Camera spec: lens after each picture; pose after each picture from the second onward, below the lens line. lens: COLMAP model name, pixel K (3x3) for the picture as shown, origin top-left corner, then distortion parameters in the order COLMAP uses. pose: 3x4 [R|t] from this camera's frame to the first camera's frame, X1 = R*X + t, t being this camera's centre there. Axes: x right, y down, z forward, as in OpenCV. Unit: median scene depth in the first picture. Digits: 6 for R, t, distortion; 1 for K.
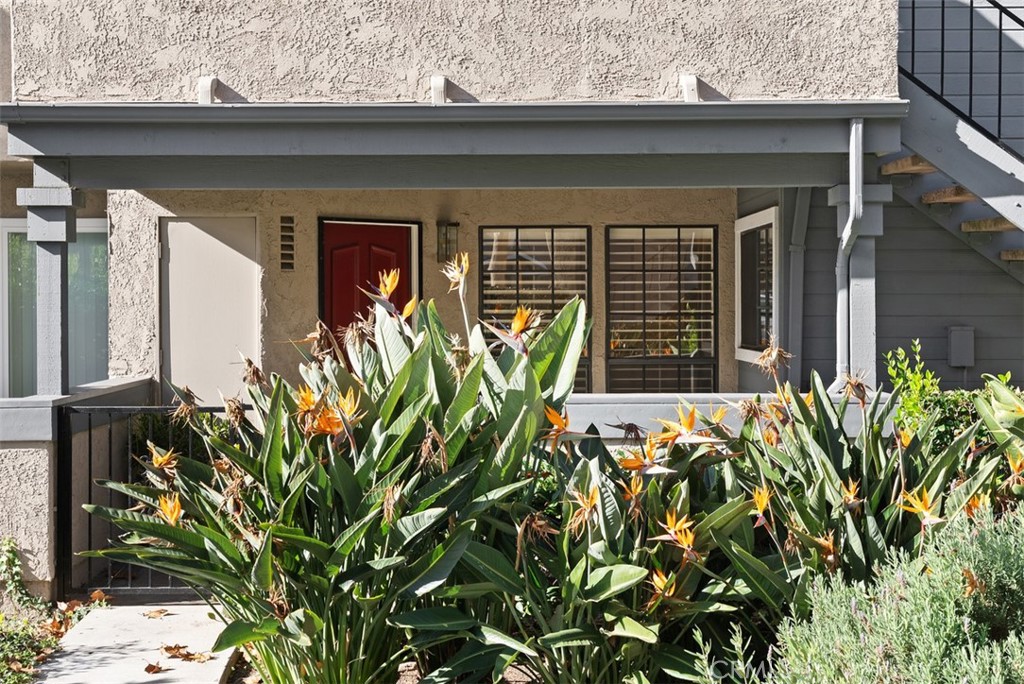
lens RADIAL K [[1483.2, 0, 511.7], [0, 1483.2, 340.1], [0, 0, 1]] dist [0.023144, -0.012046]
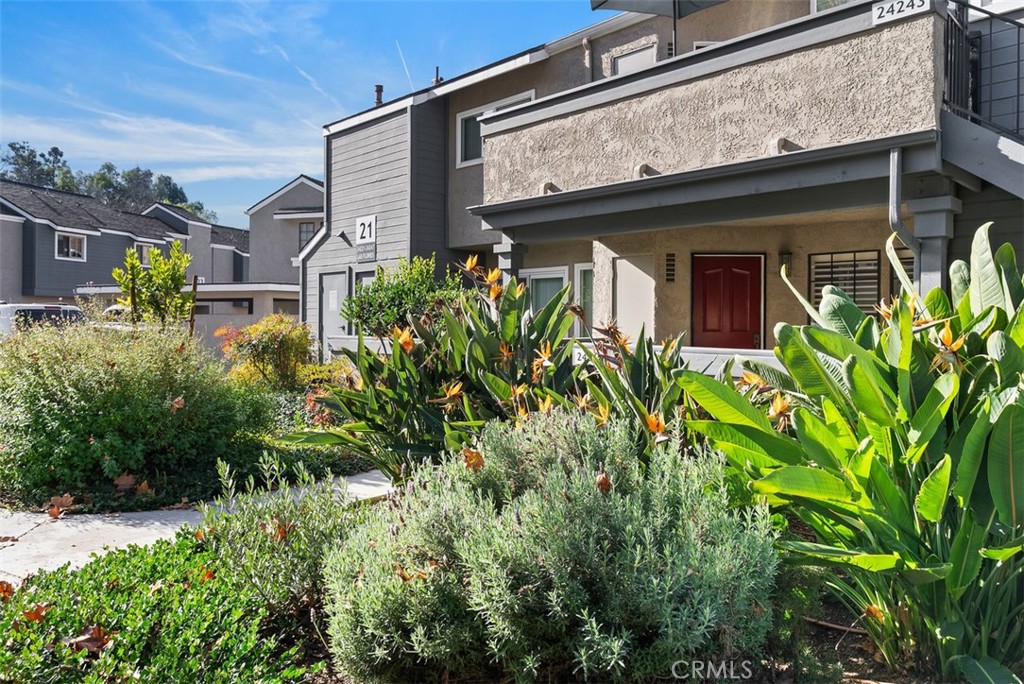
lens RADIAL K [[701.8, 0, 514.8], [0, 701.8, 336.5], [0, 0, 1]] dist [-0.010521, 0.001072]
pose [[0.691292, 0.024372, -0.722164, 0.451258], [-0.025459, 0.999632, 0.009366, 0.022945], [0.722127, 0.011911, 0.691658, 0.316852]]
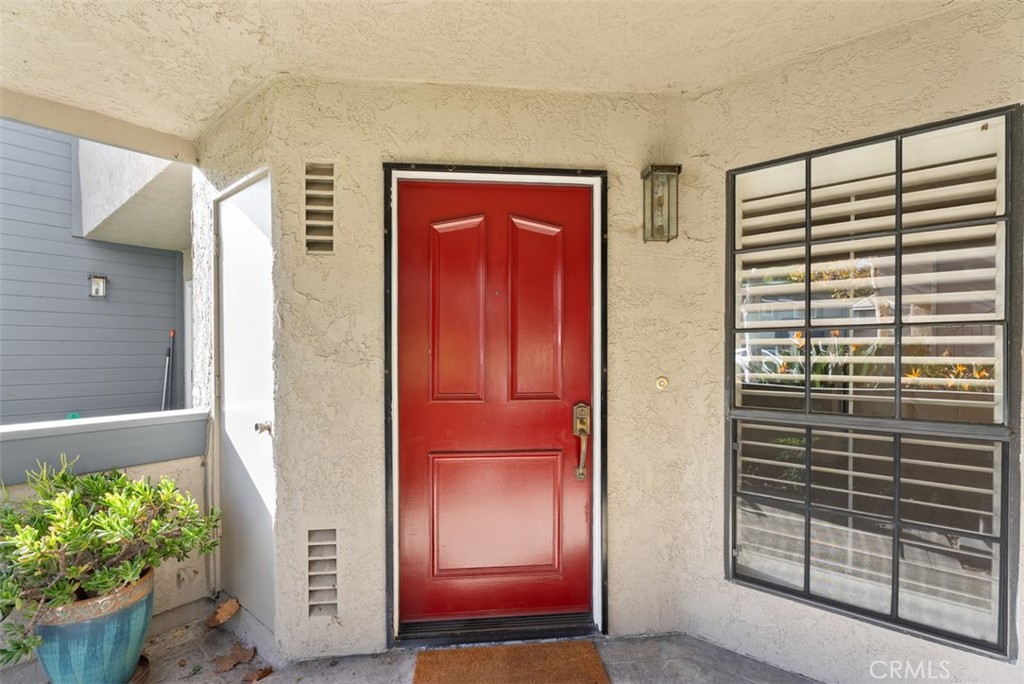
lens RADIAL K [[462.8, 0, 514.3], [0, 462.8, 339.2], [0, 0, 1]] dist [0.001610, 0.000118]
pose [[0.767362, -0.000390, -0.641214, 0.040001], [-0.019660, 0.999515, -0.024136, -0.011028], [0.640913, 0.031128, 0.766982, 1.158264]]
